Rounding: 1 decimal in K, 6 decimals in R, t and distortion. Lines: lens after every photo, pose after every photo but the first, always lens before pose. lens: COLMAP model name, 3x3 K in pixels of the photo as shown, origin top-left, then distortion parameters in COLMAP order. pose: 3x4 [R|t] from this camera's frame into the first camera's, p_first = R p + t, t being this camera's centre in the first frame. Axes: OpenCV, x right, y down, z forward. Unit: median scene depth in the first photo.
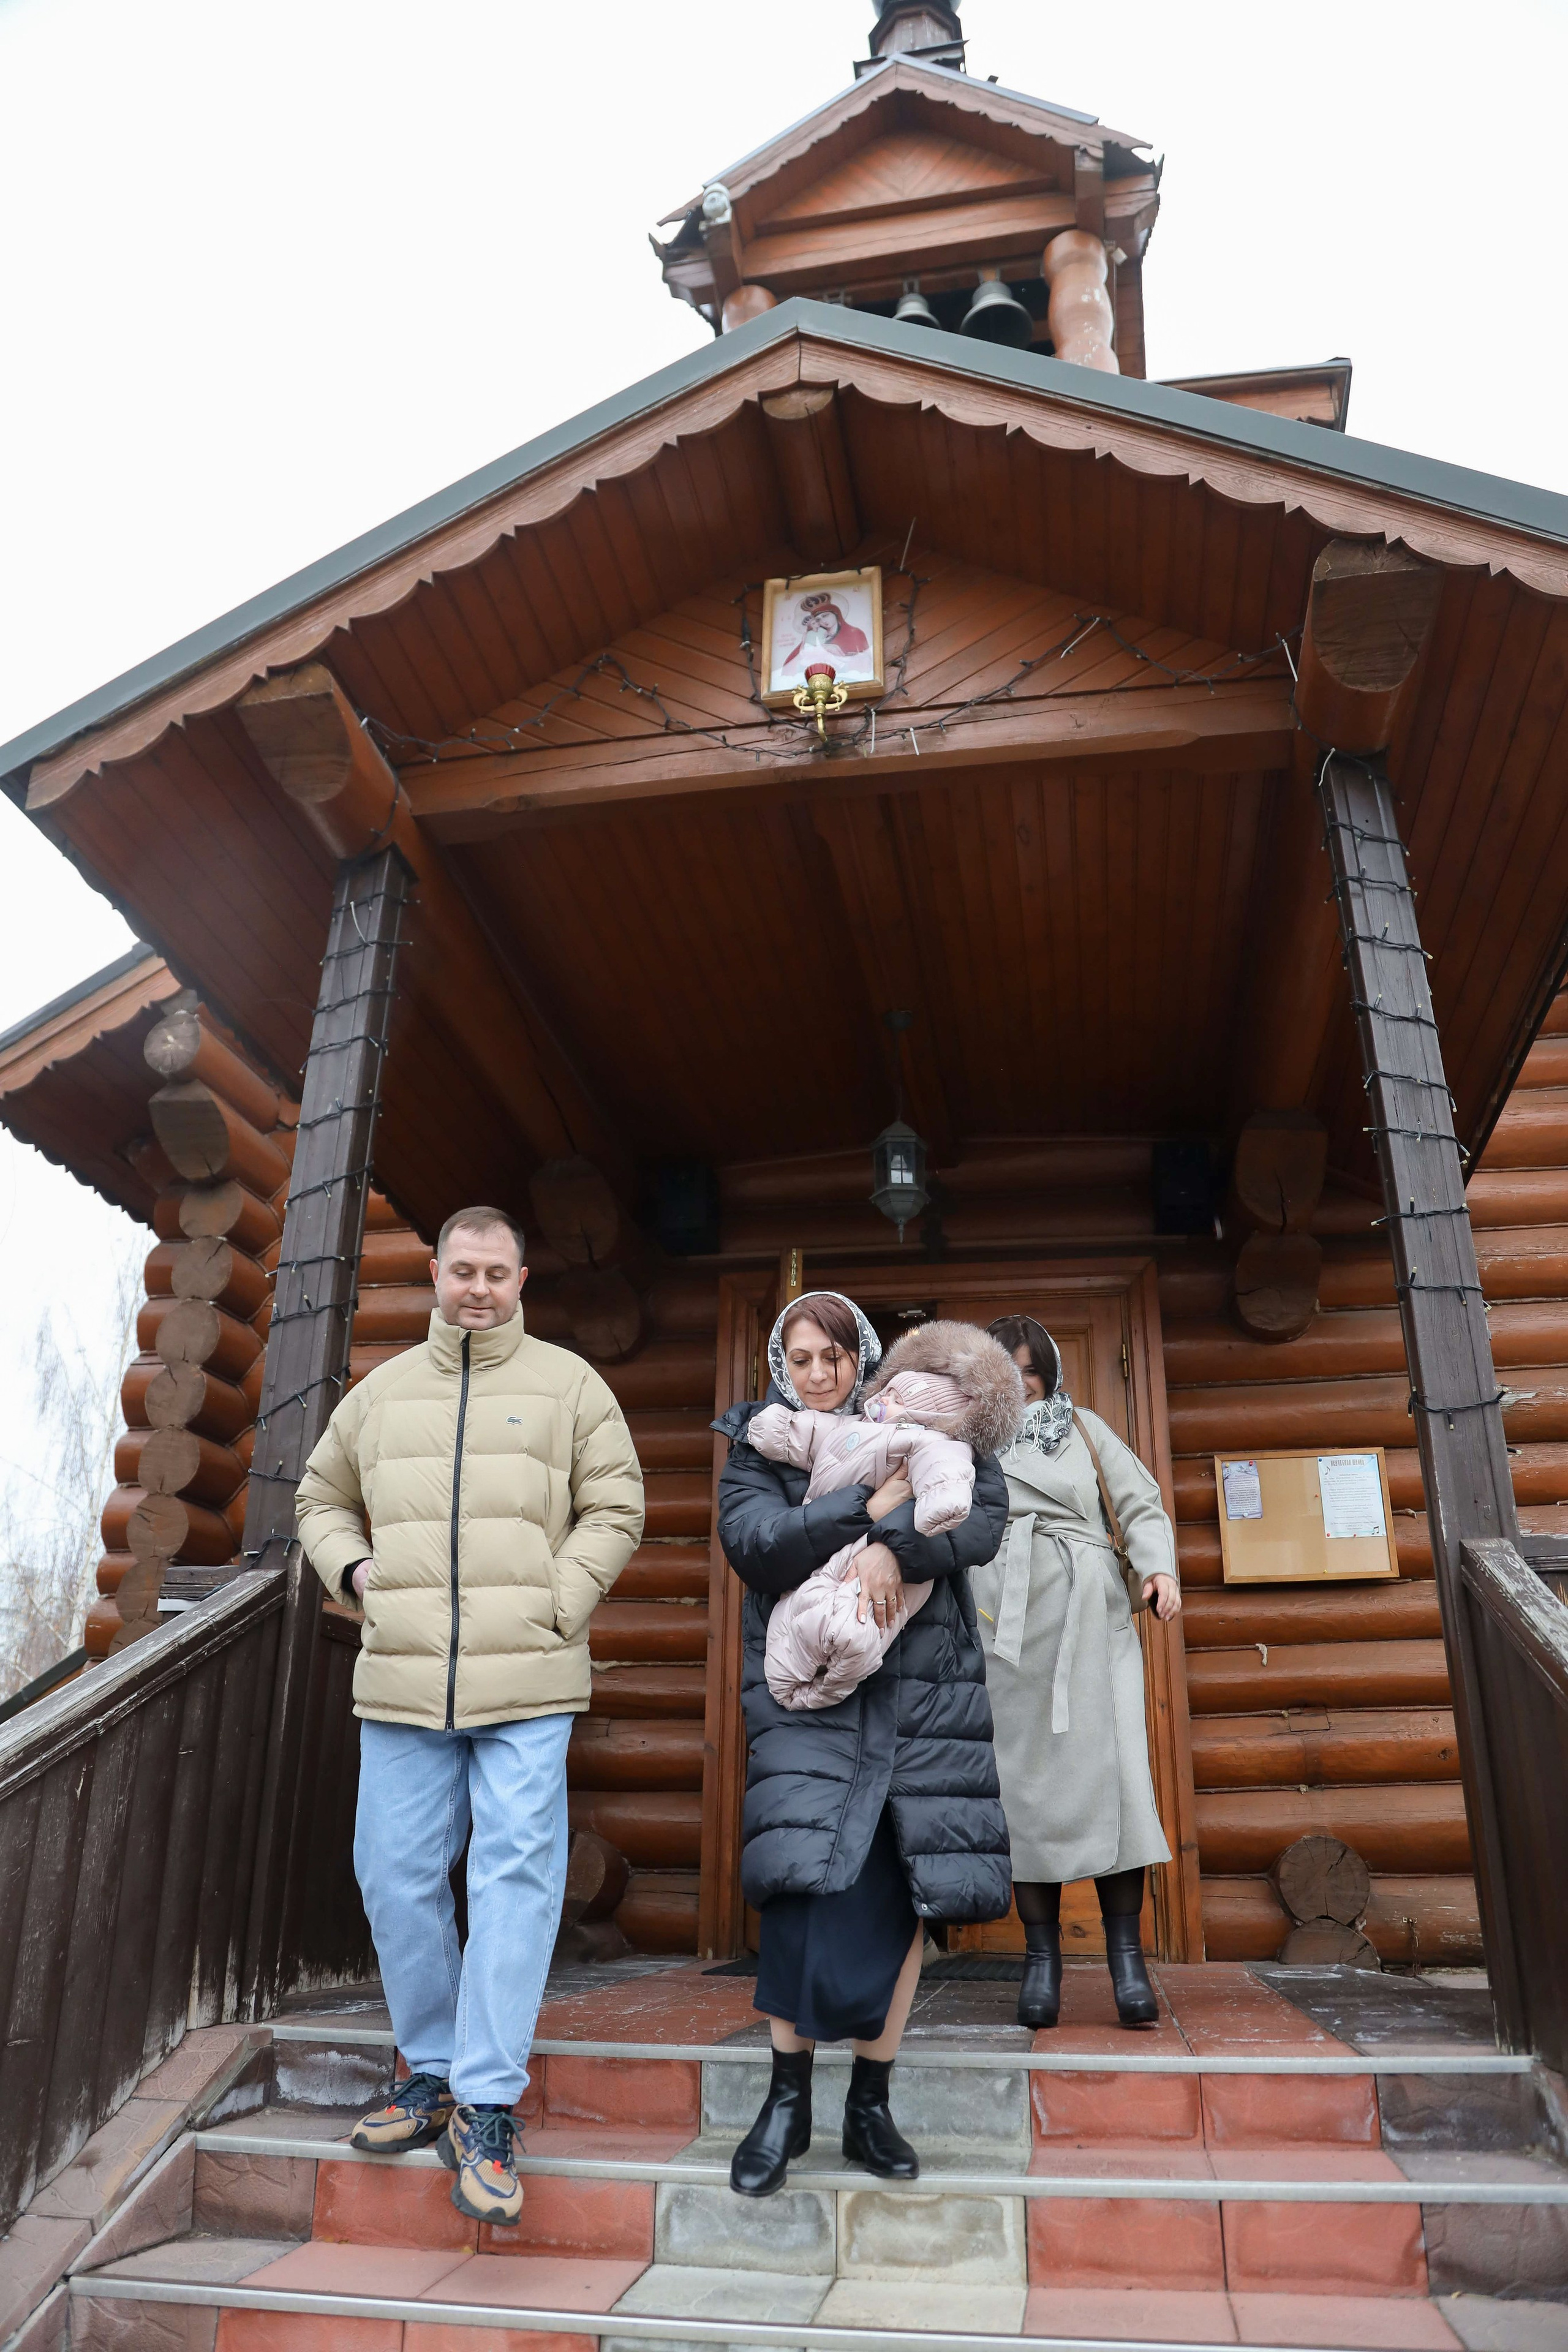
lens RADIAL K [[1578.9, 0, 716.4], [0, 1578.9, 1211.4], [0, 0, 1]] dist [-0.108162, 0.050294]
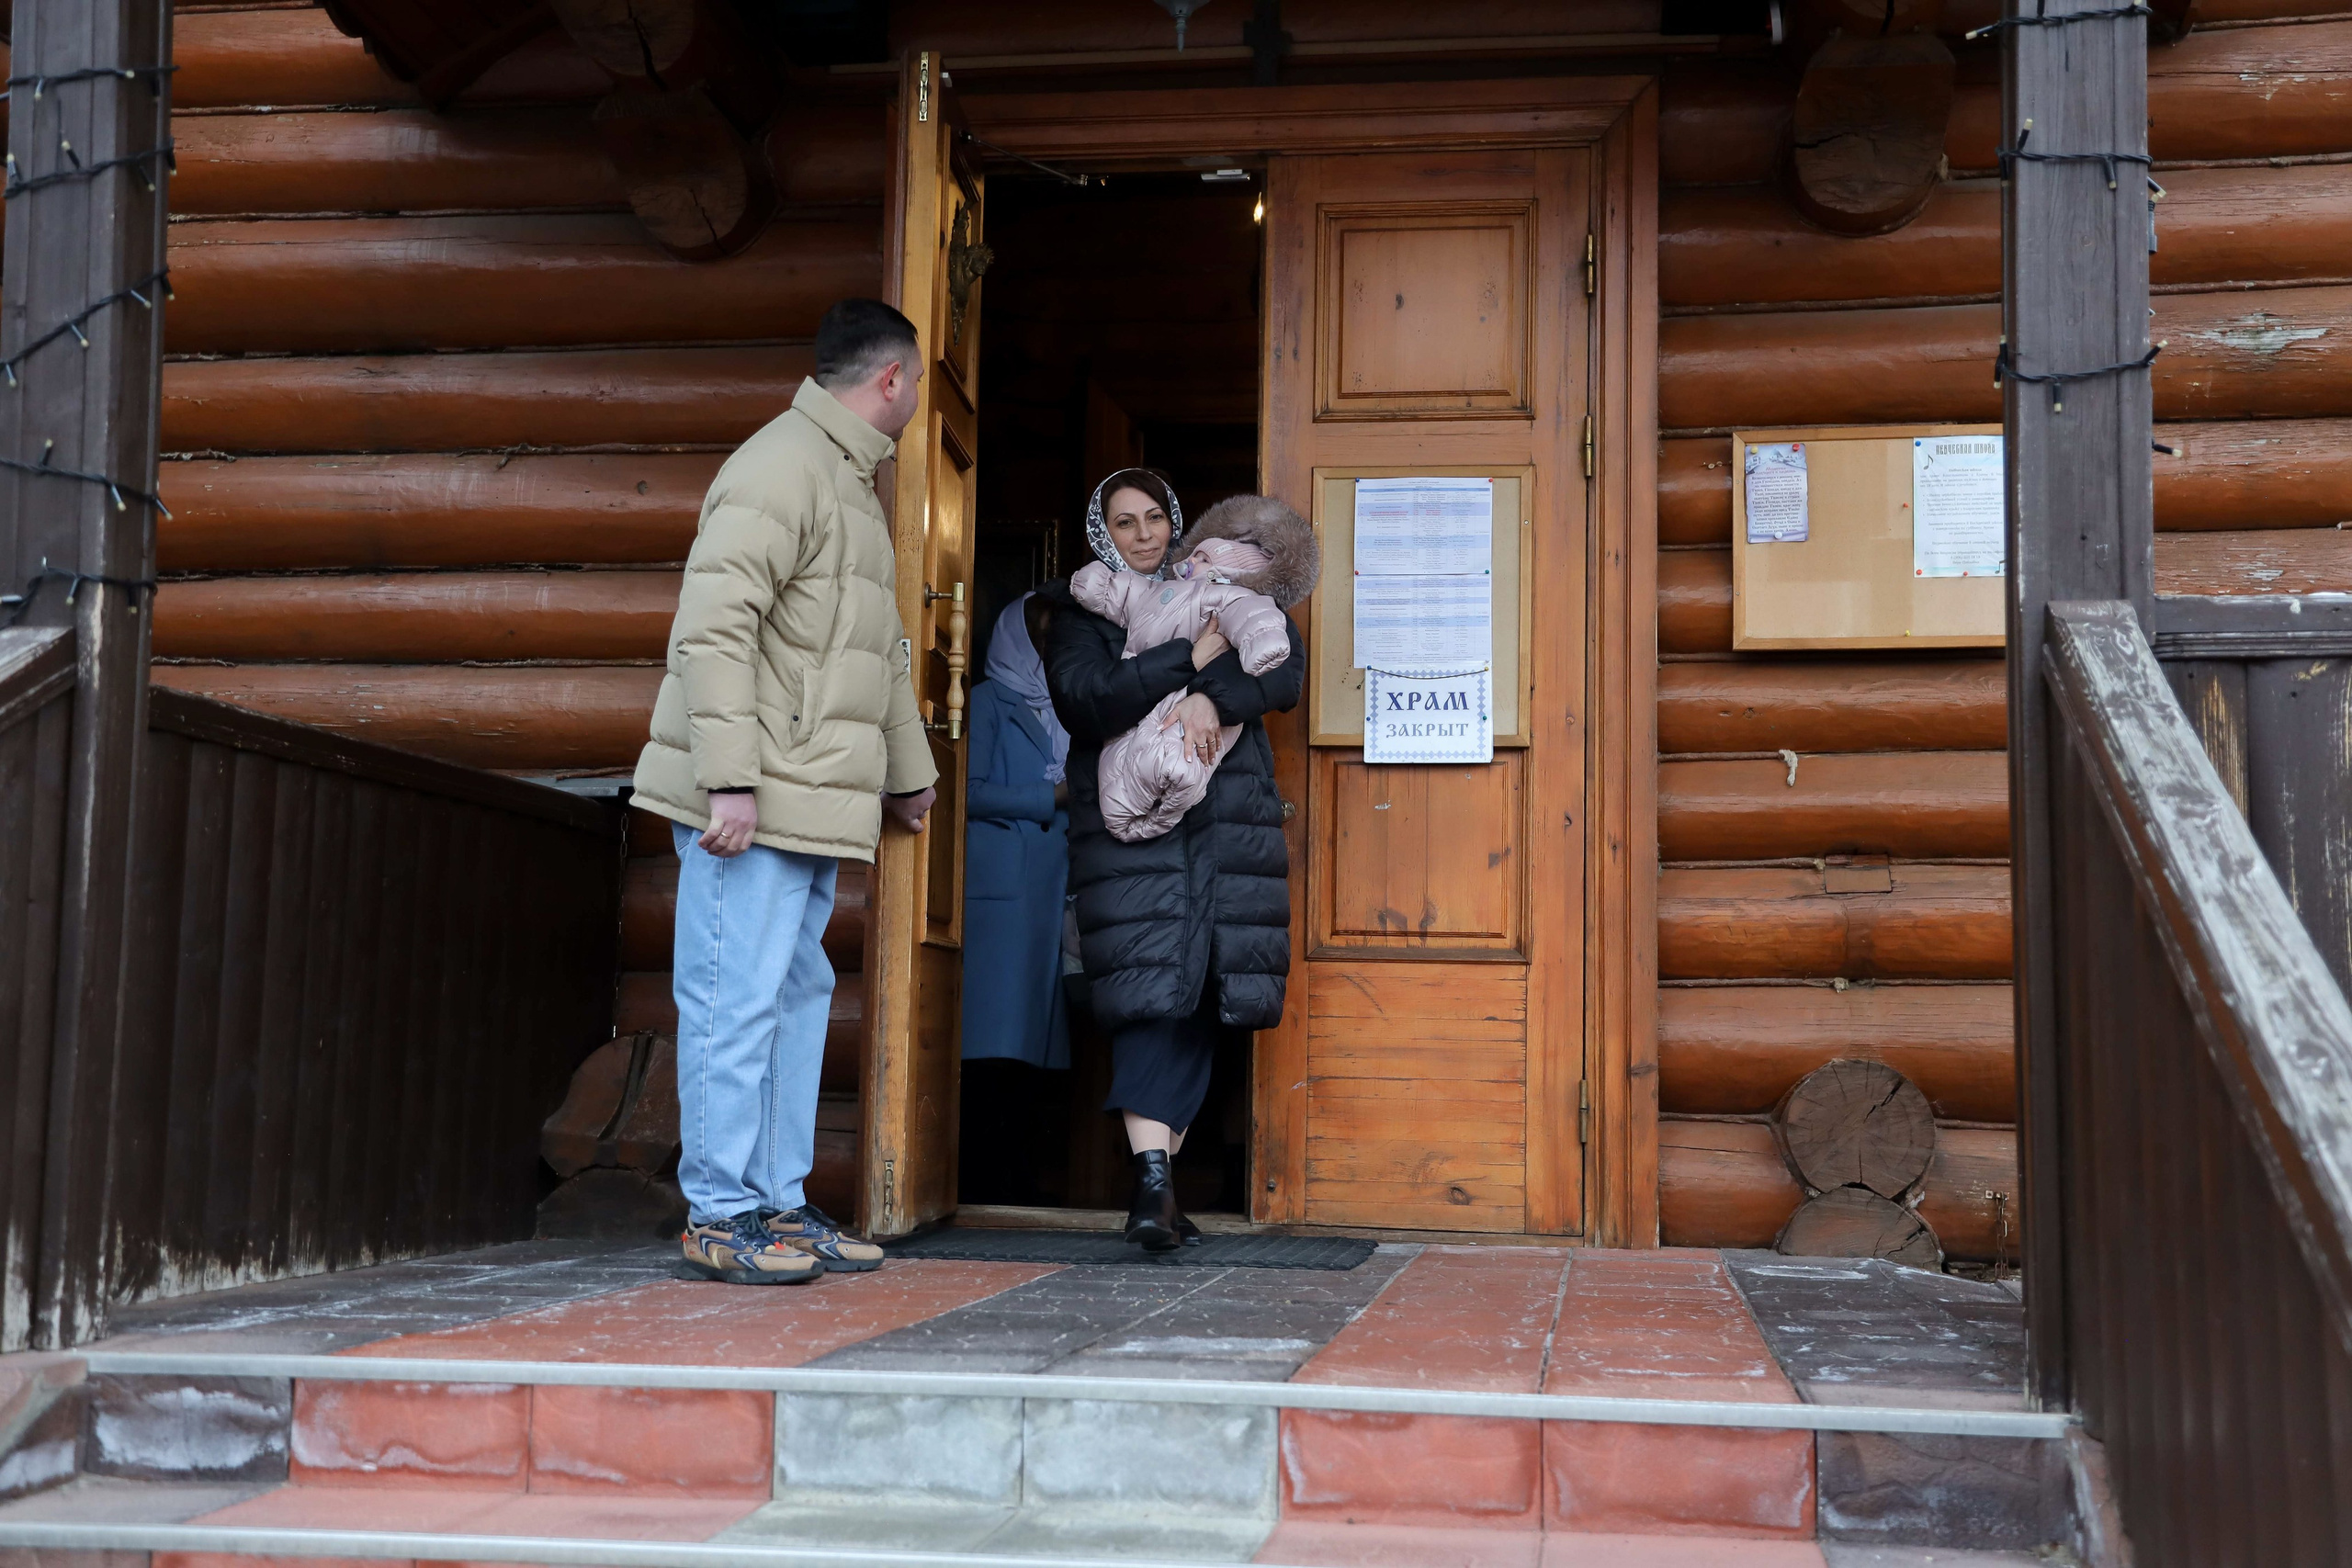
lens RADIAL K [[2782.5, 0, 1176.0], [0, 2782.5, 784.0], [0, 0, 1]] dist [0.093395, 0.043574]
pose [[0.999843, 0.003985, 0.017255, 0.125283], [-0.008916, 0.955133, 0.296042, -0.033593], [-0.015301, -0.296150, 0.955019, -0.041629]]
